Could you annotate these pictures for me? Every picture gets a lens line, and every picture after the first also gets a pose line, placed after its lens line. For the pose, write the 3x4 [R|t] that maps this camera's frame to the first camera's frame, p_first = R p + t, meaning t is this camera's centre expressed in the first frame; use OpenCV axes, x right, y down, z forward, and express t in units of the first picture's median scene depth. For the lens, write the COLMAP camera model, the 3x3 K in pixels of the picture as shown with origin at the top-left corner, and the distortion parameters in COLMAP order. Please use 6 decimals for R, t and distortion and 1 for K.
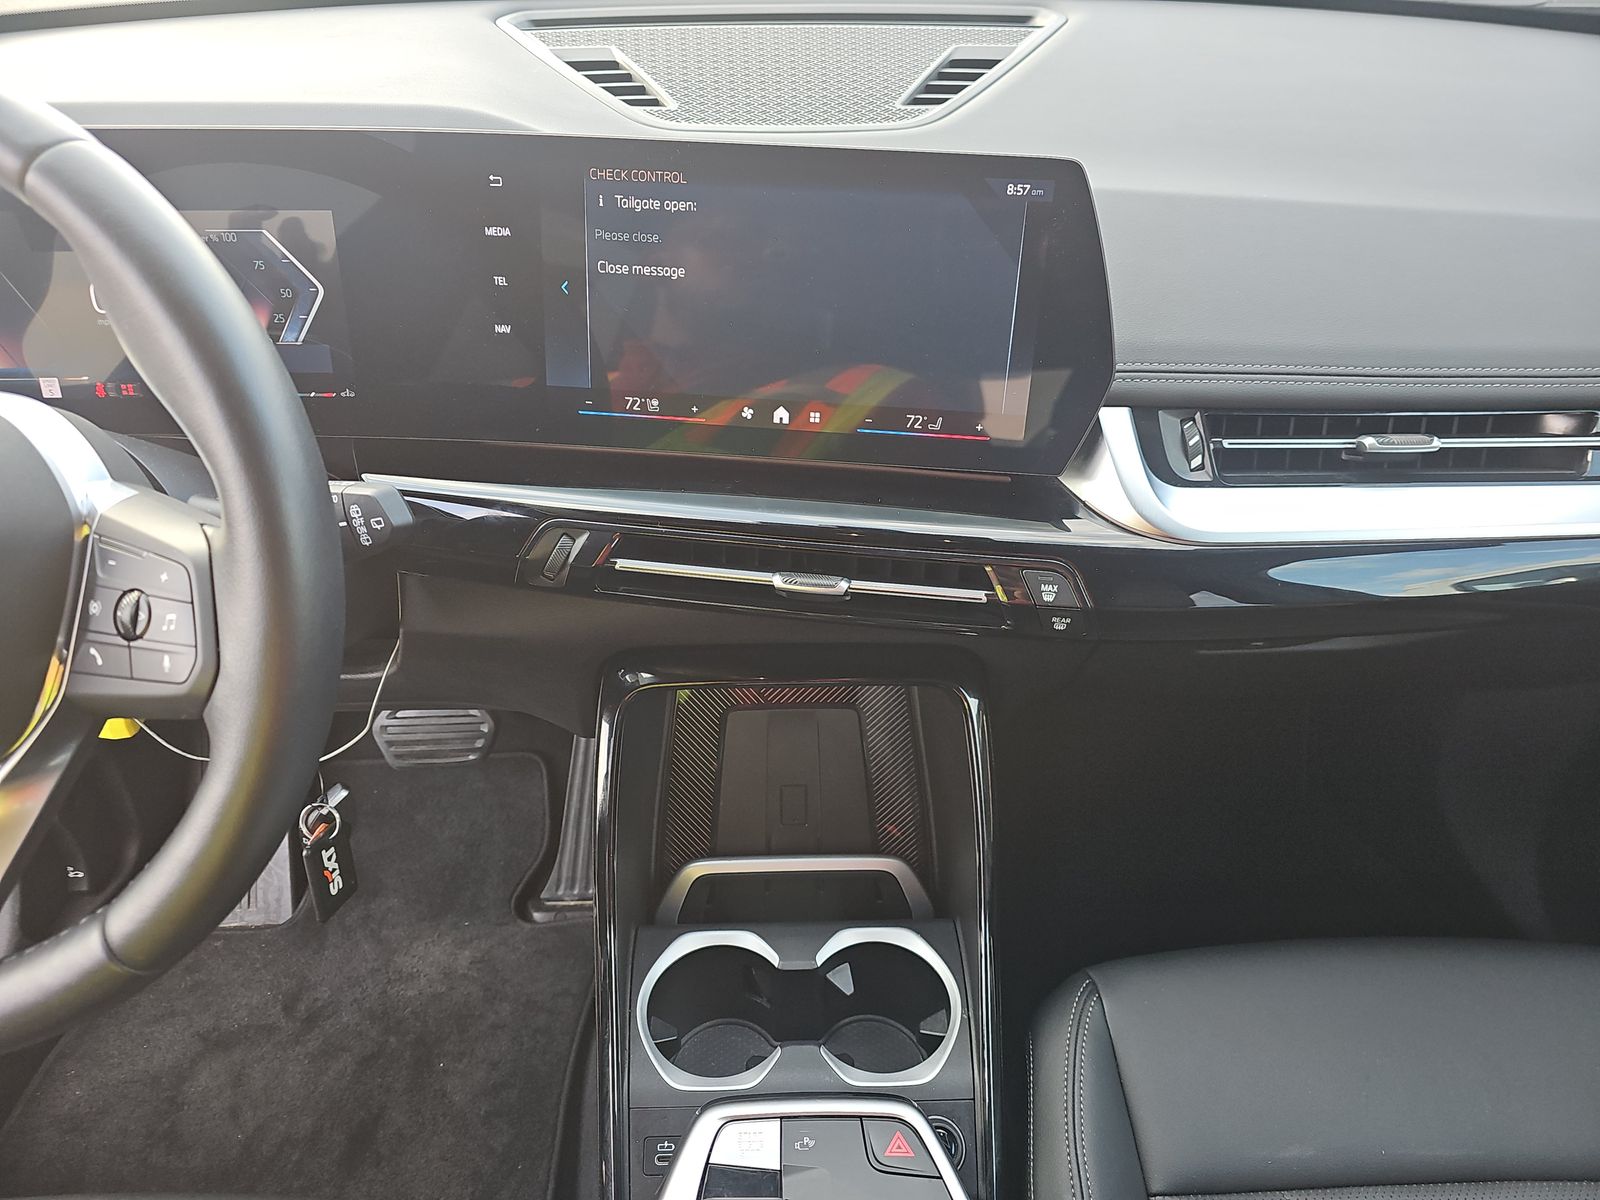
lens RADIAL K [[1046.0, 0, 796.9], [0, 1046.0, 606.8], [0, 0, 1]] dist [0.029997, -0.010215]
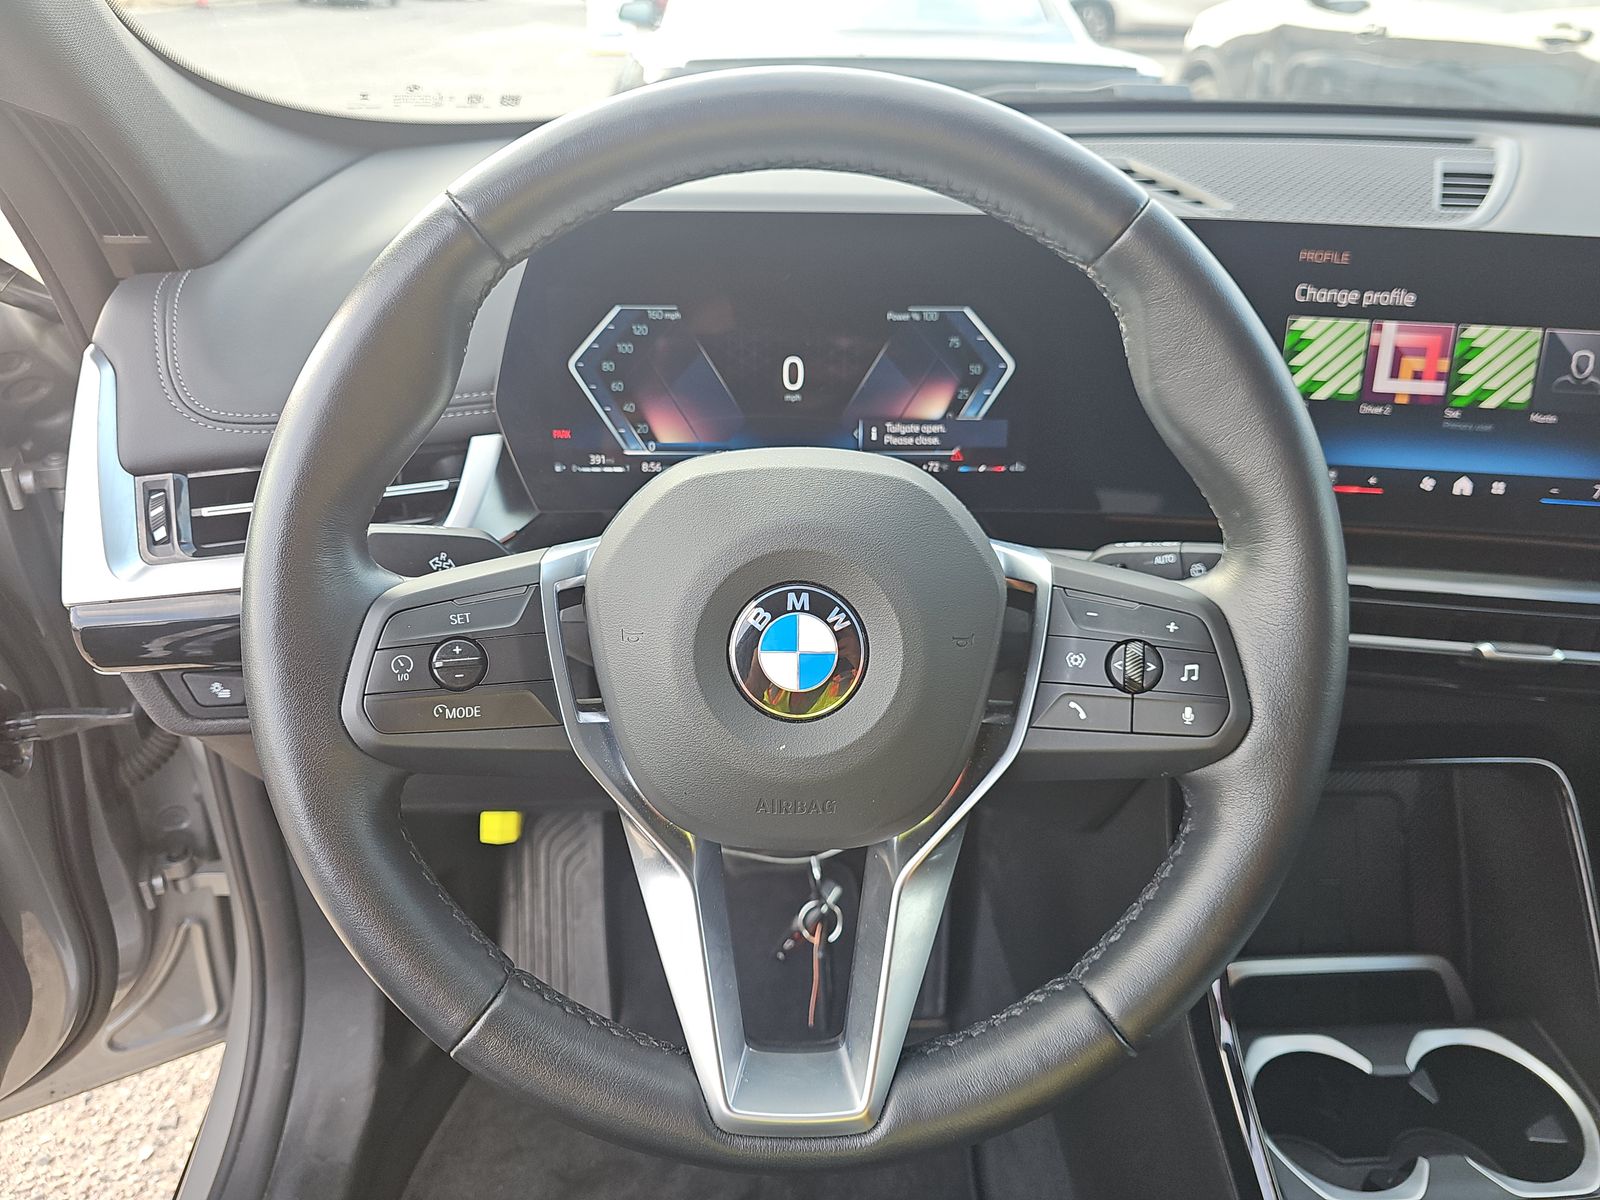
lens RADIAL K [[1046.0, 0, 808.8], [0, 1046.0, 593.4], [0, 0, 1]] dist [0.029997, -0.010215]
pose [[0.999201, -0.001226, 0.039946, -0.676248], [0.006362, 0.991664, -0.128693, 0.044507], [-0.039456, 0.128844, 0.990880, 0.034295]]
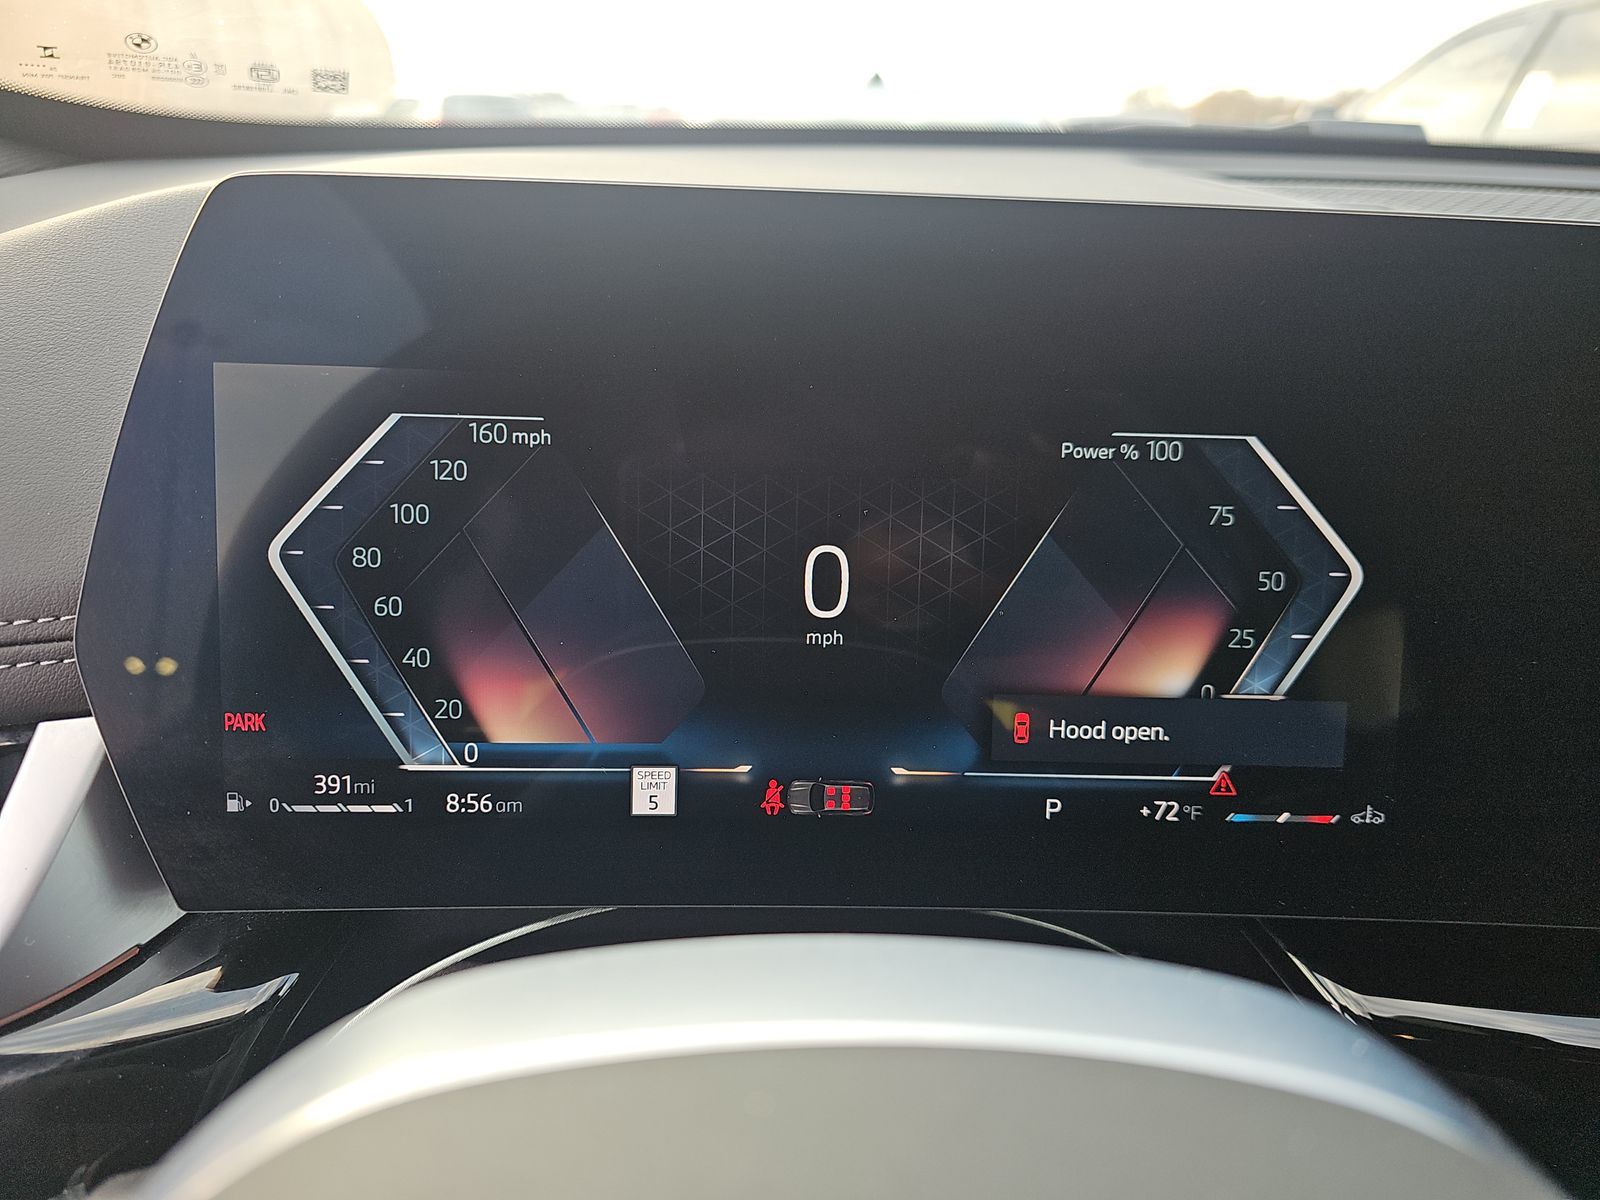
lens RADIAL K [[1046.0, 0, 791.6], [0, 1046.0, 600.4], [0, 0, 1]] dist [0.029997, -0.010215]
pose [[0.999220, 0.025082, 0.030495, -0.676930], [-0.016519, 0.967039, -0.254093, -0.179144], [-0.035863, 0.253391, 0.966699, 0.600399]]
